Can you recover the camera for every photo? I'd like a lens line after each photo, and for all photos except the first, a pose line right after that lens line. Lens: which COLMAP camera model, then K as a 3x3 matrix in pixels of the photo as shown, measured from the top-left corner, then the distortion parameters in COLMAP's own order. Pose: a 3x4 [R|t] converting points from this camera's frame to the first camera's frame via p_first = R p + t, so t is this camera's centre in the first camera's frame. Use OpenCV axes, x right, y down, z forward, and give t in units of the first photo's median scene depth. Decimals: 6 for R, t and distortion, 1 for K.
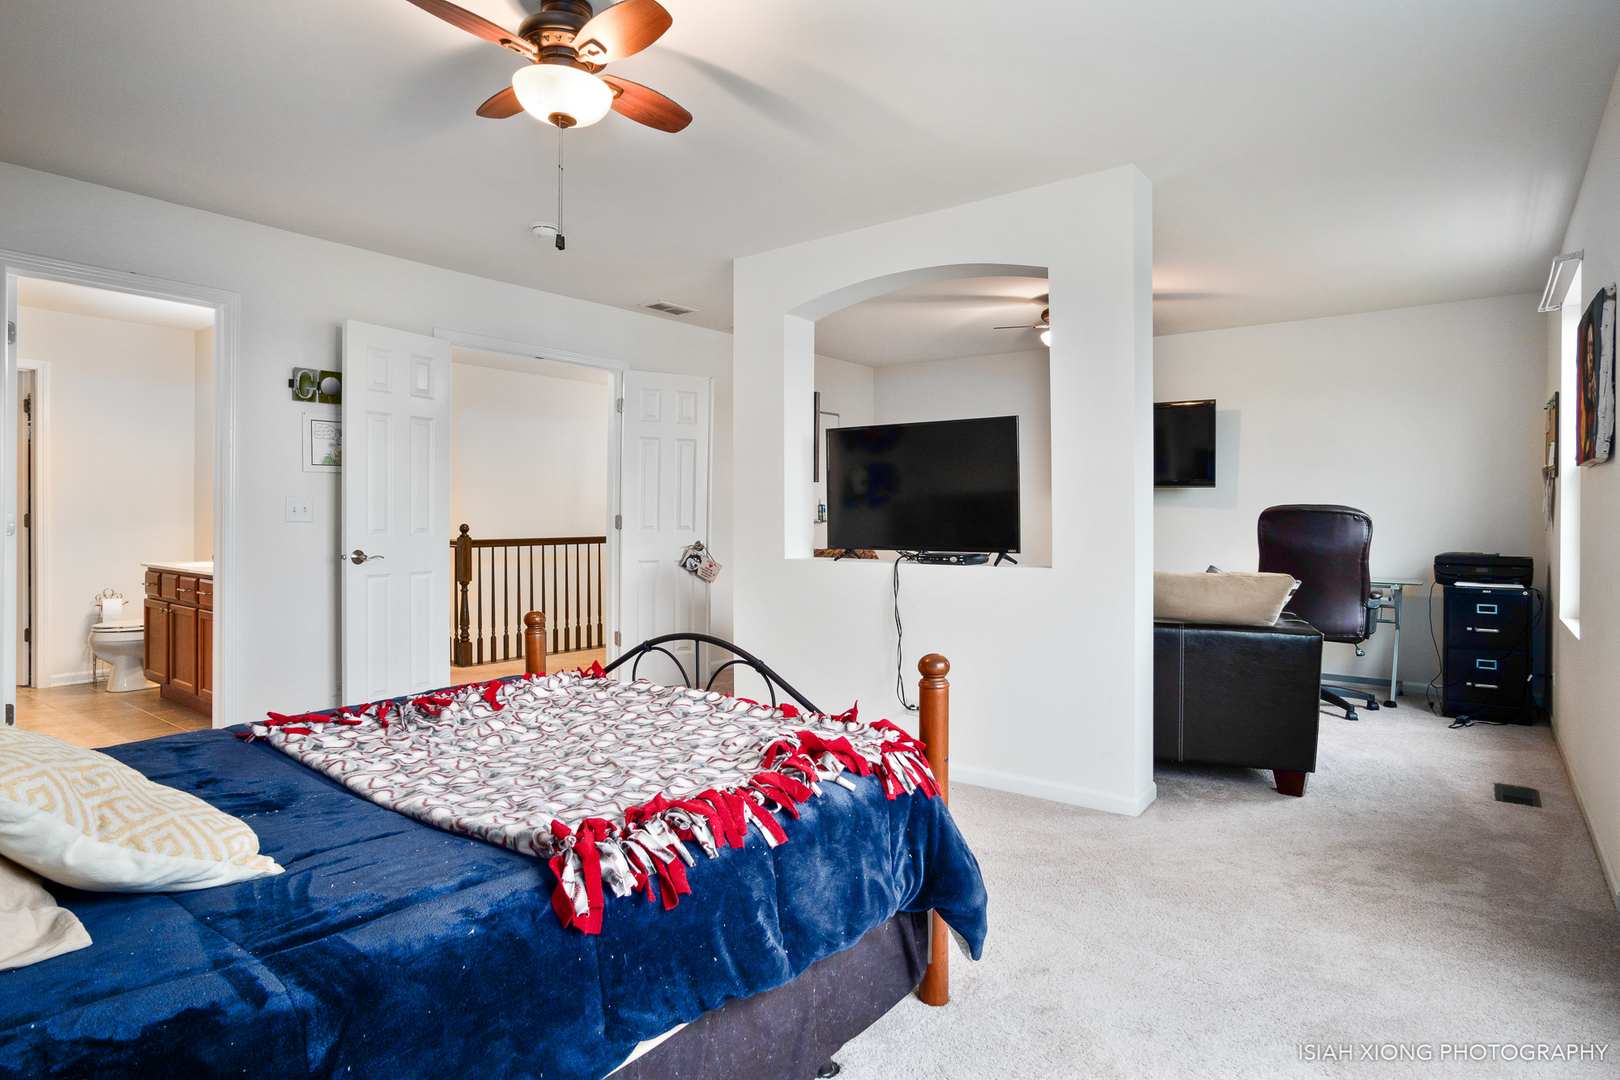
lens RADIAL K [[873.2, 0, 809.2], [0, 873.2, 536.1], [0, 0, 1]] dist [-0.014702, 0.002739]
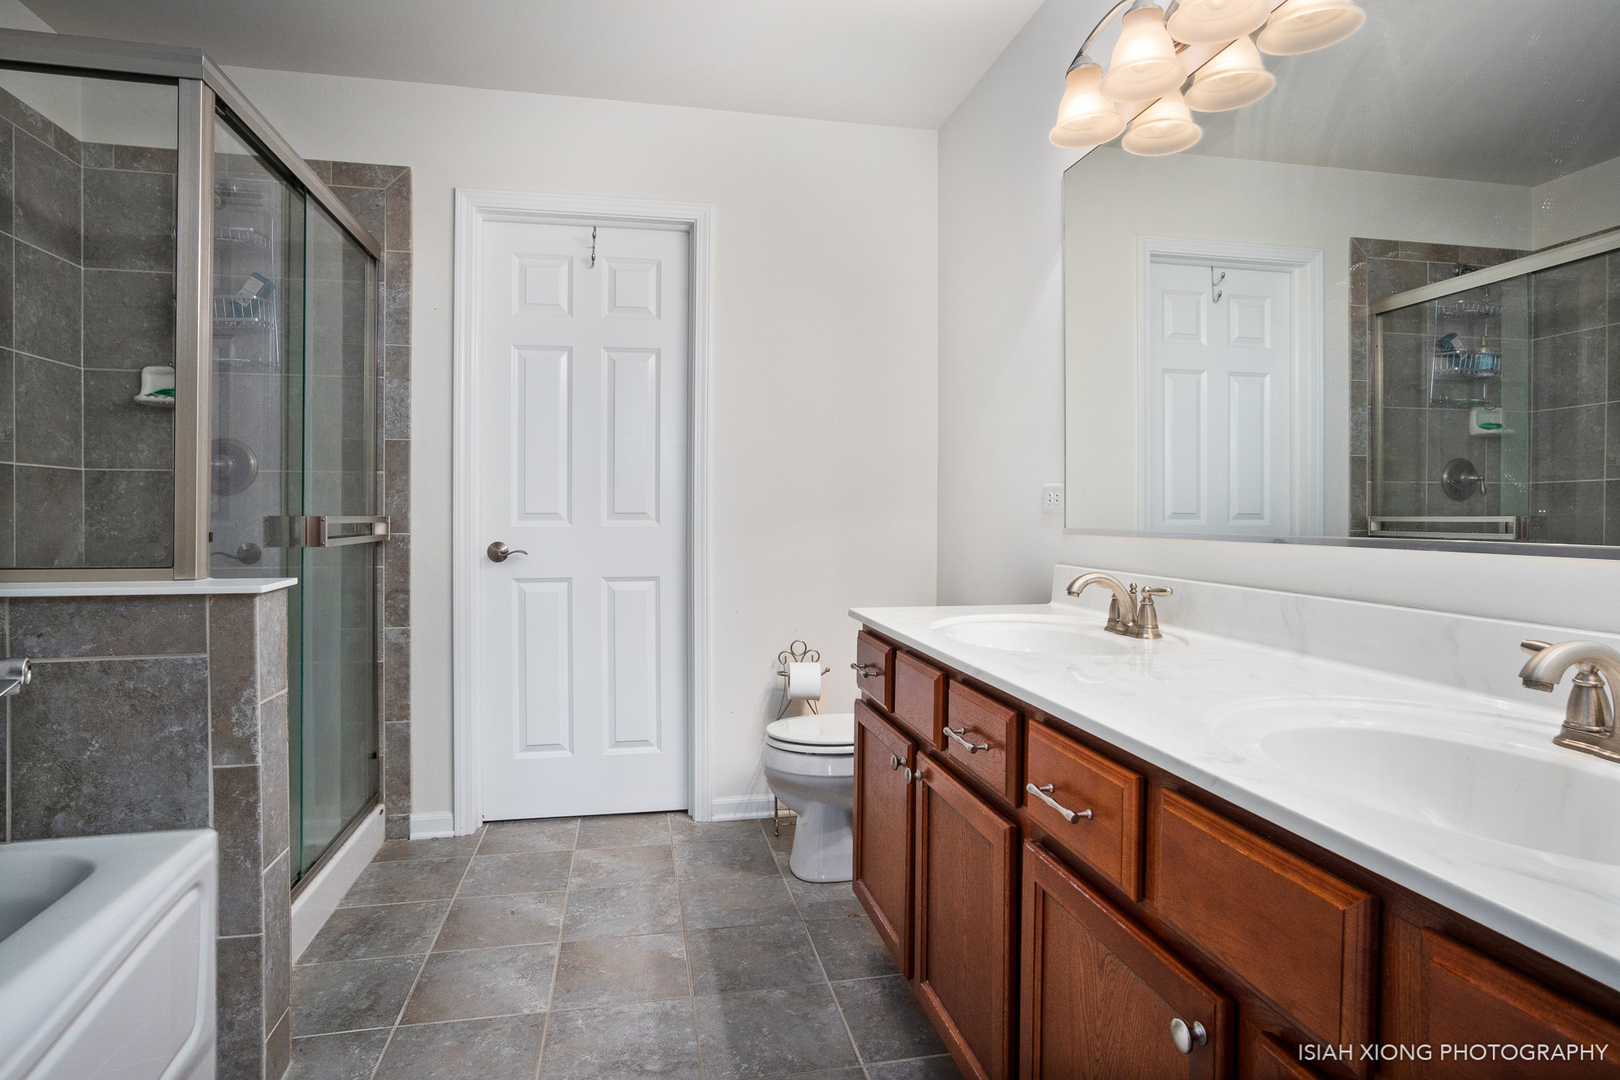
lens RADIAL K [[873.2, 0, 809.0], [0, 873.2, 533.6], [0, 0, 1]] dist [-0.014702, 0.002739]
pose [[0.756396, 0.013671, -0.653972, -0.499521], [-0.005798, 0.999882, 0.014196, -0.008605], [0.654089, -0.006946, 0.756386, 0.653411]]
